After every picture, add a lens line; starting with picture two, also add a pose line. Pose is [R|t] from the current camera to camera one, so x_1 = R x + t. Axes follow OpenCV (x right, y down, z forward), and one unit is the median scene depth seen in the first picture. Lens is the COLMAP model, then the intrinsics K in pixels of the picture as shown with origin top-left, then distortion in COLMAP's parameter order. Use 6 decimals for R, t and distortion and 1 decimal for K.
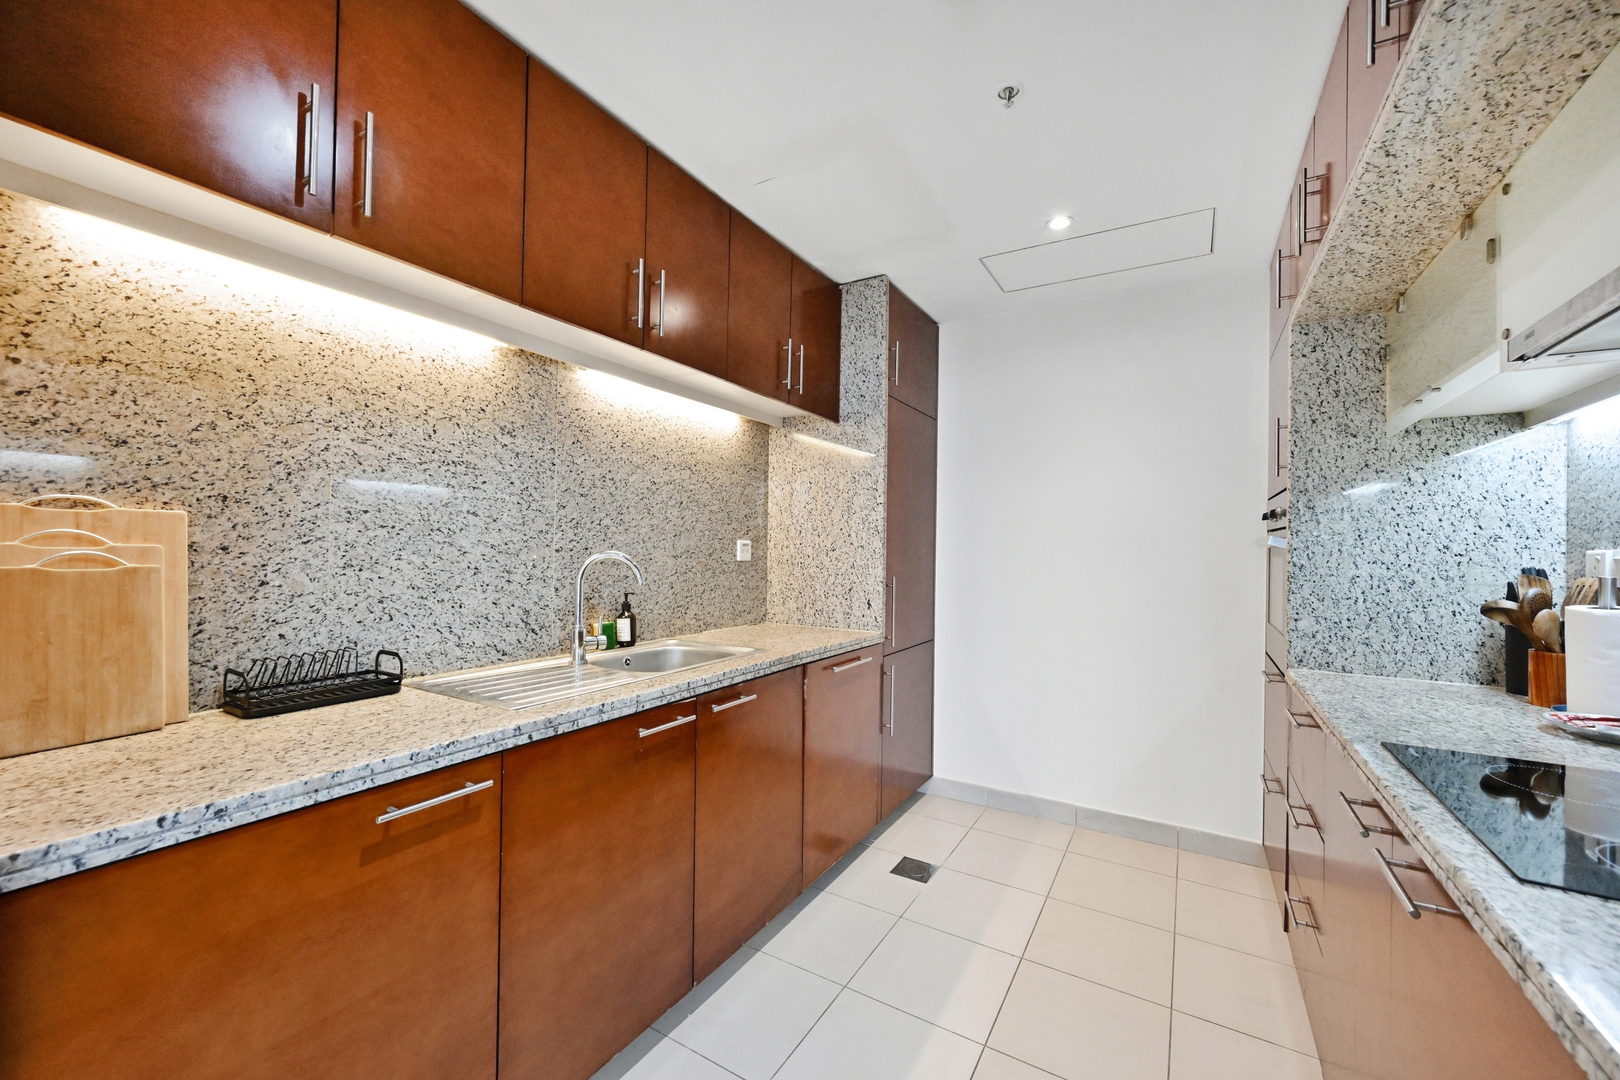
lens RADIAL K [[633.1, 0, 819.4], [0, 633.1, 541.8], [0, 0, 1]] dist [0.003635, 0.000394]
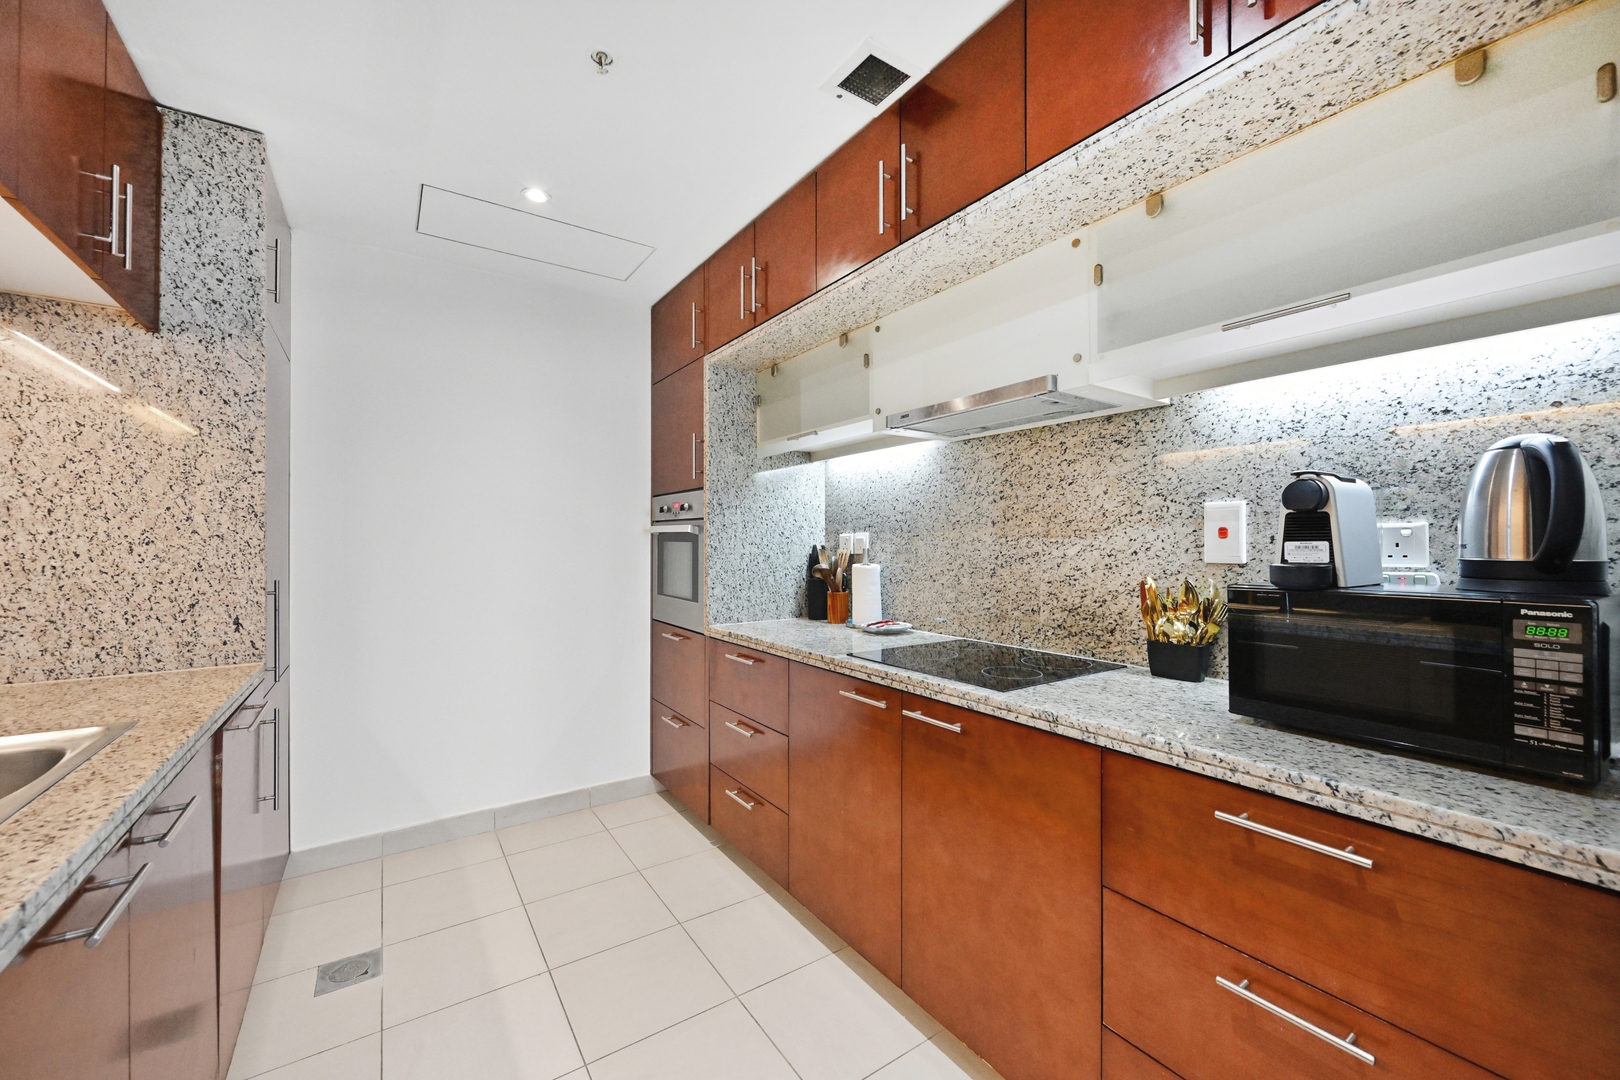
lens RADIAL K [[633.1, 0, 817.6], [0, 633.1, 538.6], [0, 0, 1]] dist [0.003635, 0.000394]
pose [[0.427533, -0.010593, 0.903938, -0.256773], [0.001618, 0.999939, 0.010952, 0.003500], [-0.903998, -0.003220, 0.427524, 0.170918]]
